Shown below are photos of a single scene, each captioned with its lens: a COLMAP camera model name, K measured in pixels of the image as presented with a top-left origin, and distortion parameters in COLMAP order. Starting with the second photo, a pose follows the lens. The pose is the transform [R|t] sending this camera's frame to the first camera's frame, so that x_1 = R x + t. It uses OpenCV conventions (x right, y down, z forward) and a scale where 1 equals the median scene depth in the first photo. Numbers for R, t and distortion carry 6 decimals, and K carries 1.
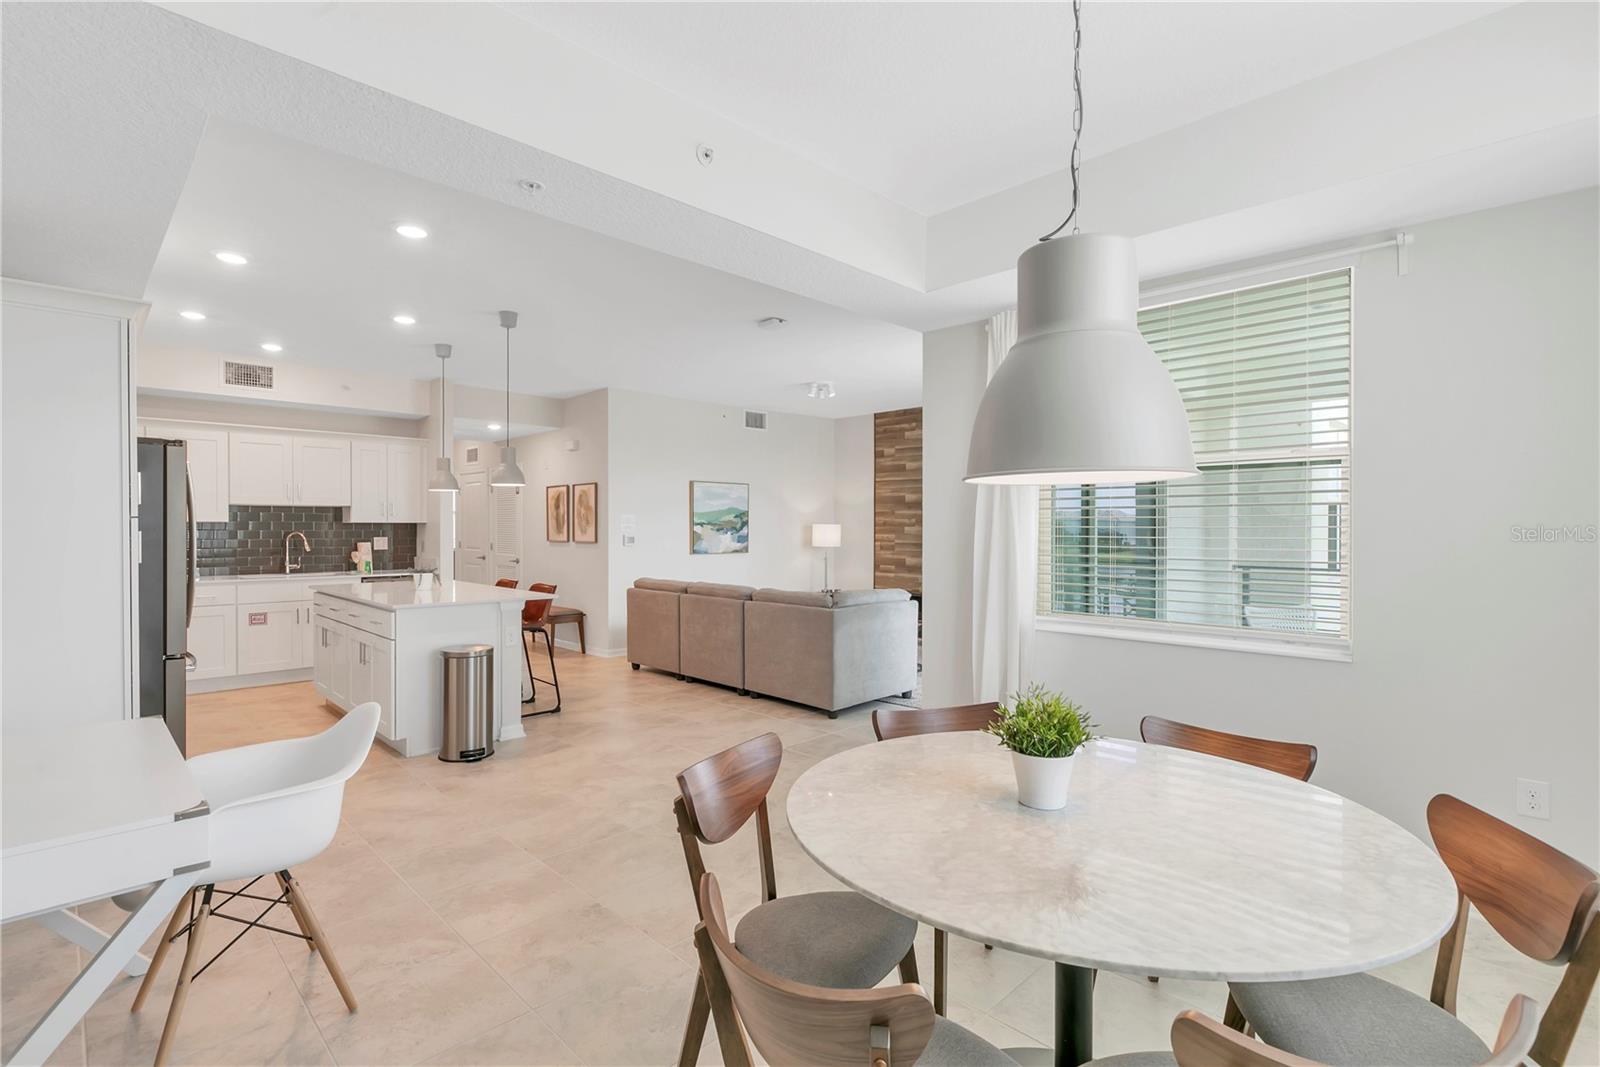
lens RADIAL K [[750.3, 0, 798.2], [0, 750.3, 534.4], [0, 0, 1]] dist [-0.002242, 0.000118]
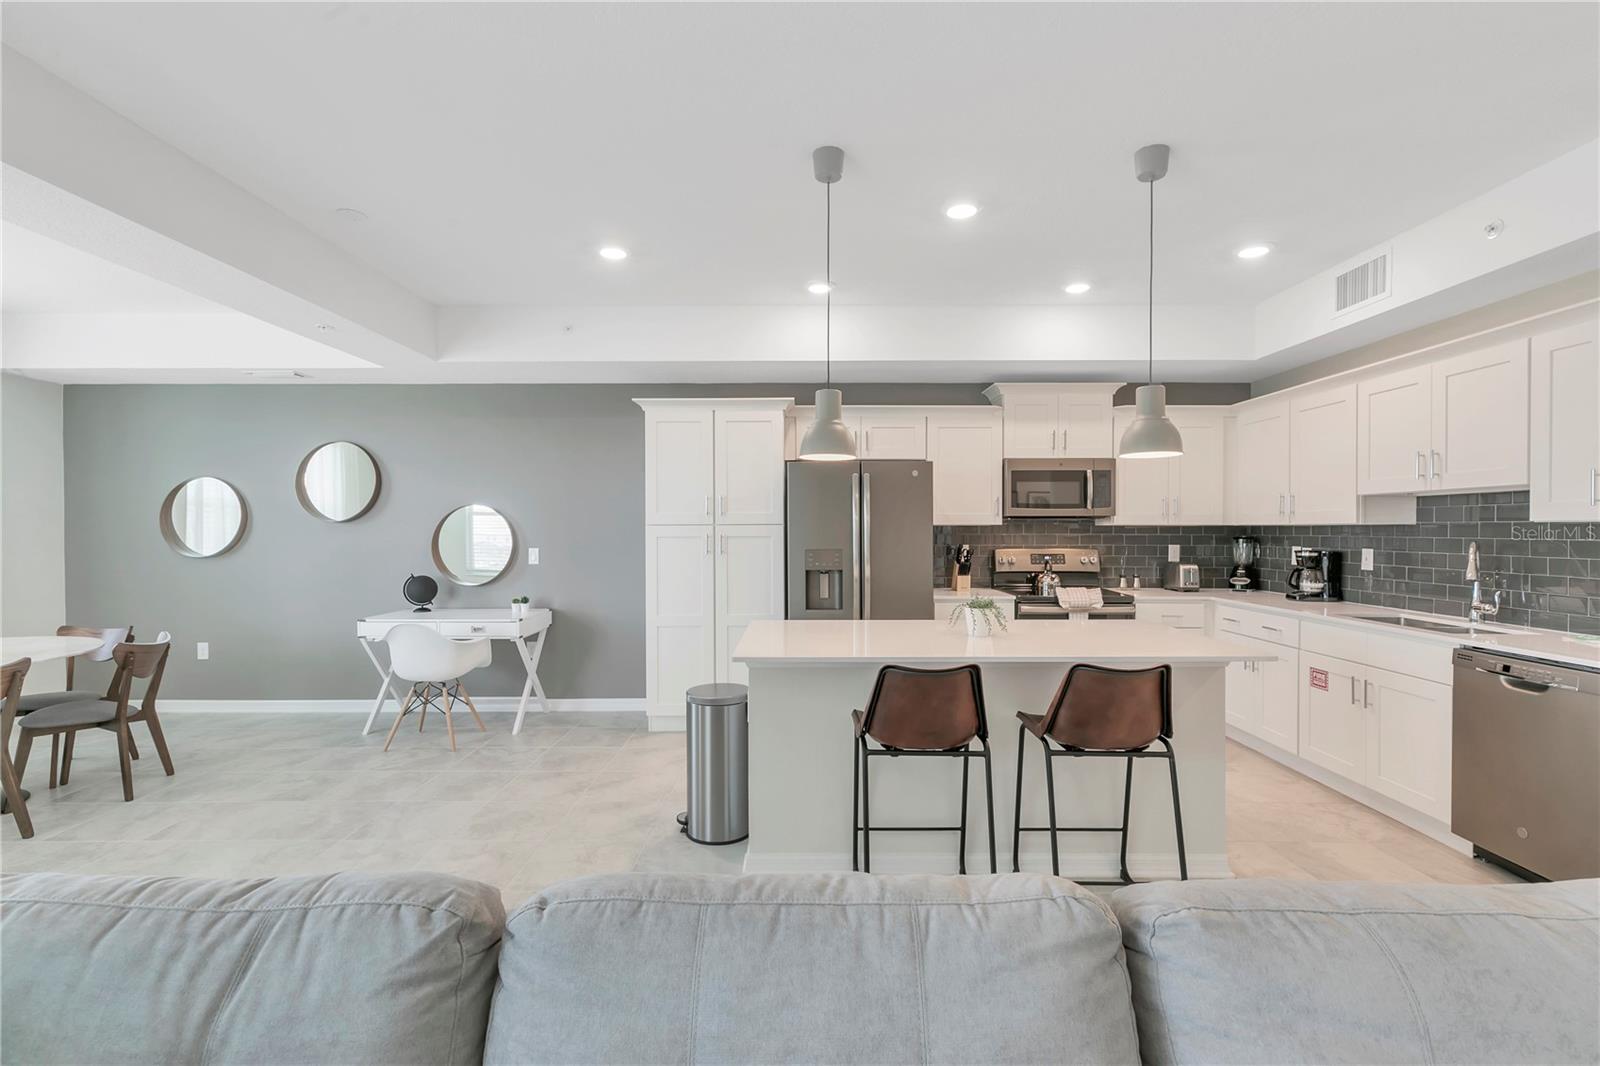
lens RADIAL K [[721.9, 0, 800.0], [0, 721.9, 533.0], [0, 0, 1]] dist [0.002449, 0.000134]
pose [[-0.710655, 0.003216, -0.703533, 0.024061], [-0.006629, 0.999915, 0.011266, -0.029179], [0.703510, 0.012670, -0.710573, 2.610886]]
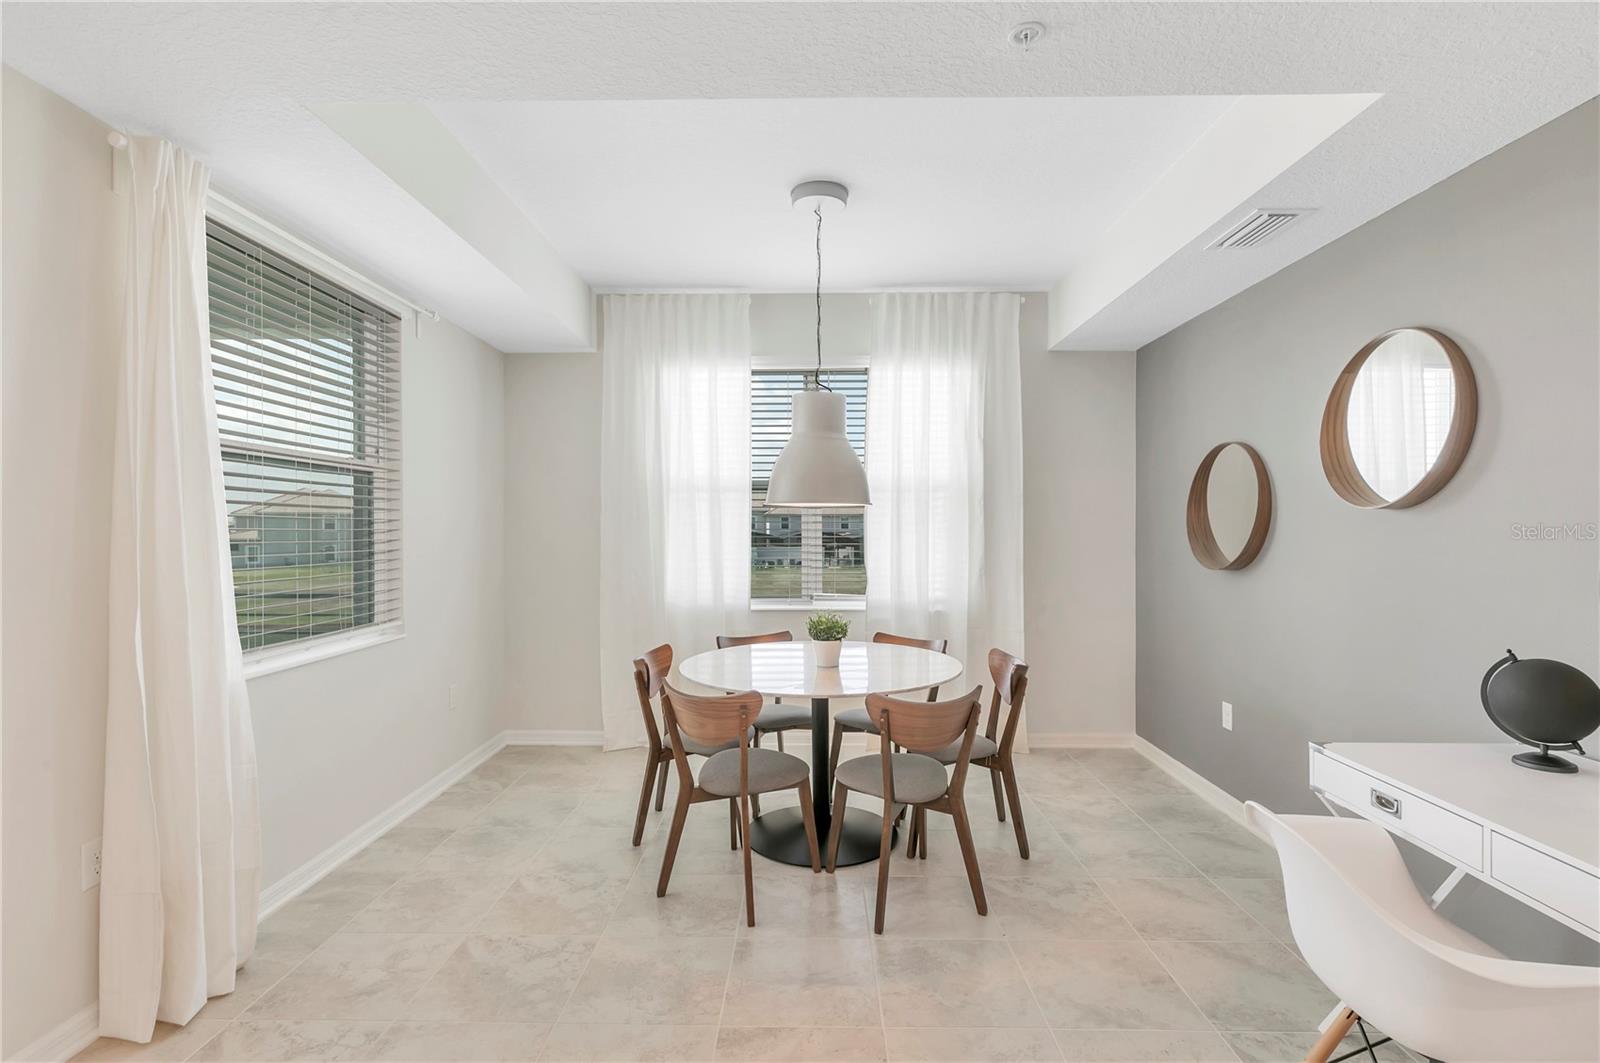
lens RADIAL K [[750.3, 0, 798.2], [0, 750.3, 532.4], [0, 0, 1]] dist [-0.002242, 0.000118]
pose [[-0.697971, -0.007072, 0.716091, -0.632544], [0.003946, 0.999898, 0.013721, -0.015879], [-0.716115, 0.012403, -0.697872, 1.482280]]
